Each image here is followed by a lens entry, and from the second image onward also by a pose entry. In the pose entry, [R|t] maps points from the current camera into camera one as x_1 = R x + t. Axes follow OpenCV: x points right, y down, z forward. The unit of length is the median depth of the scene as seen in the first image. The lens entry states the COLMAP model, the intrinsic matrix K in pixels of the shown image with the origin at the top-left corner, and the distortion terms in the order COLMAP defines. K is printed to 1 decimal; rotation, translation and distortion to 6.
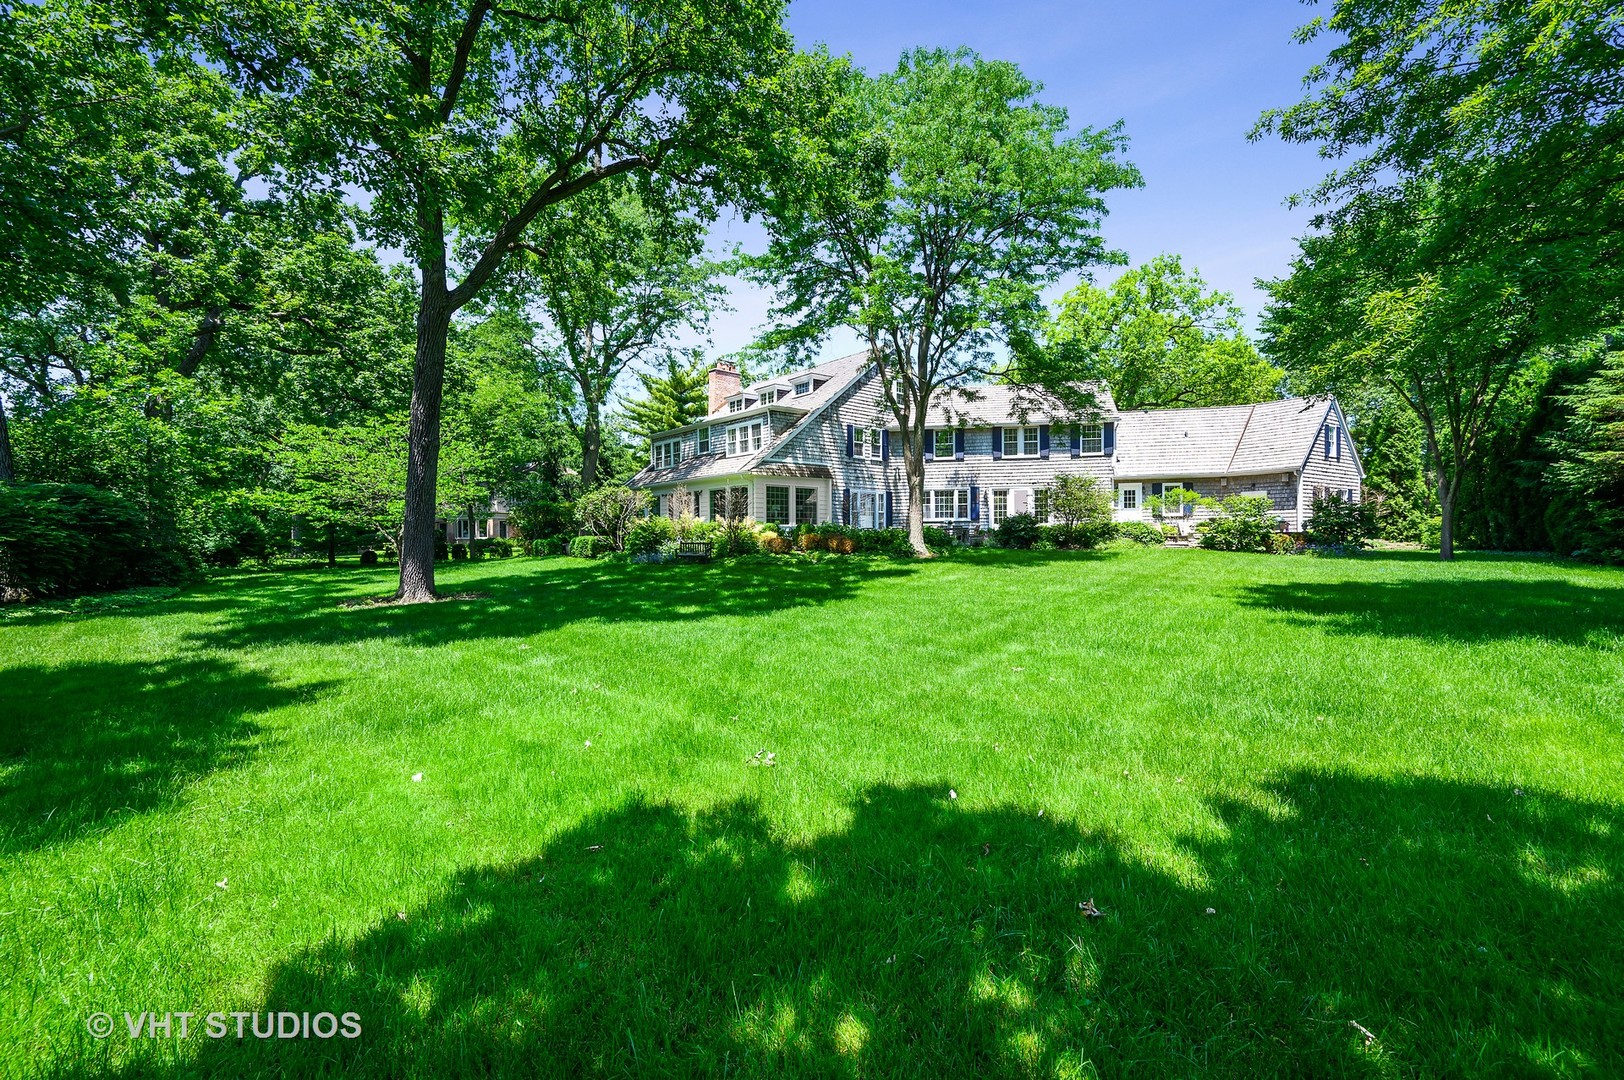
lens RADIAL K [[659.1, 0, 813.7], [0, 659.1, 539.3], [0, 0, 1]] dist [0.000192, 0.000003]
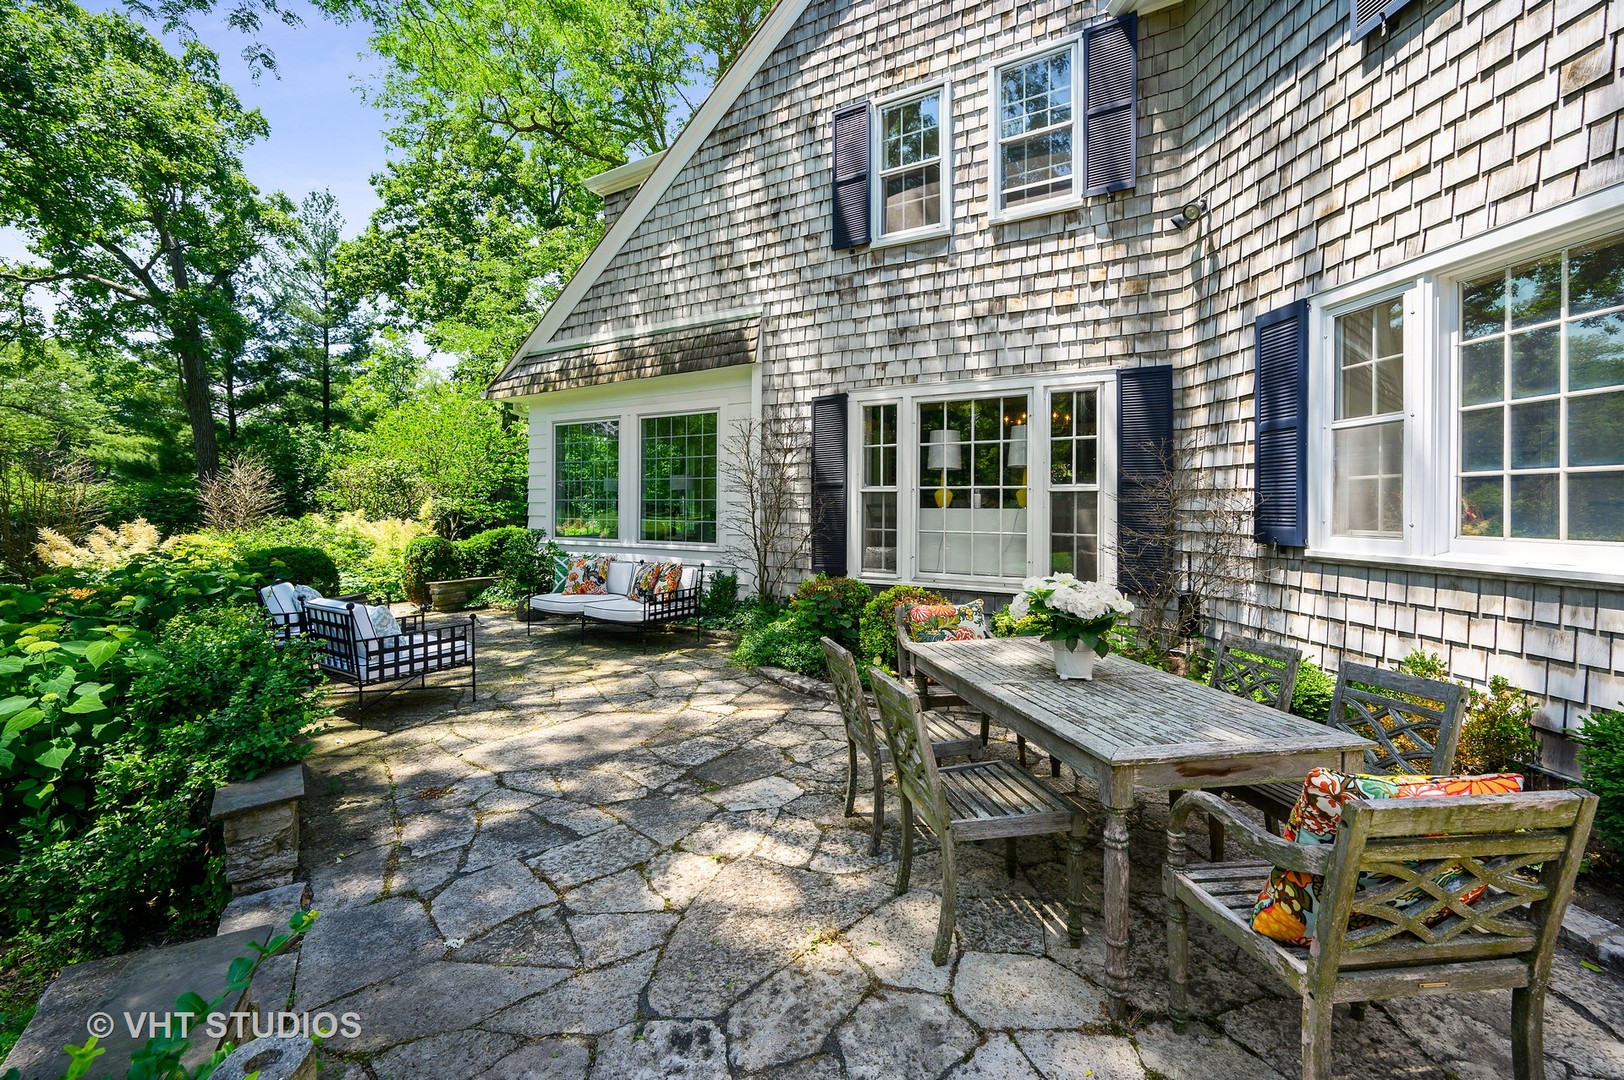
lens RADIAL K [[691.6, 0, 808.1], [0, 691.6, 509.0], [0, 0, 1]] dist [-0.001114, -0.000503]
pose [[0.253692, 0.014460, -0.967177, 0.287655], [-0.017066, 0.999800, 0.010472, -0.038658], [0.967134, 0.013849, 0.253888, 0.942695]]
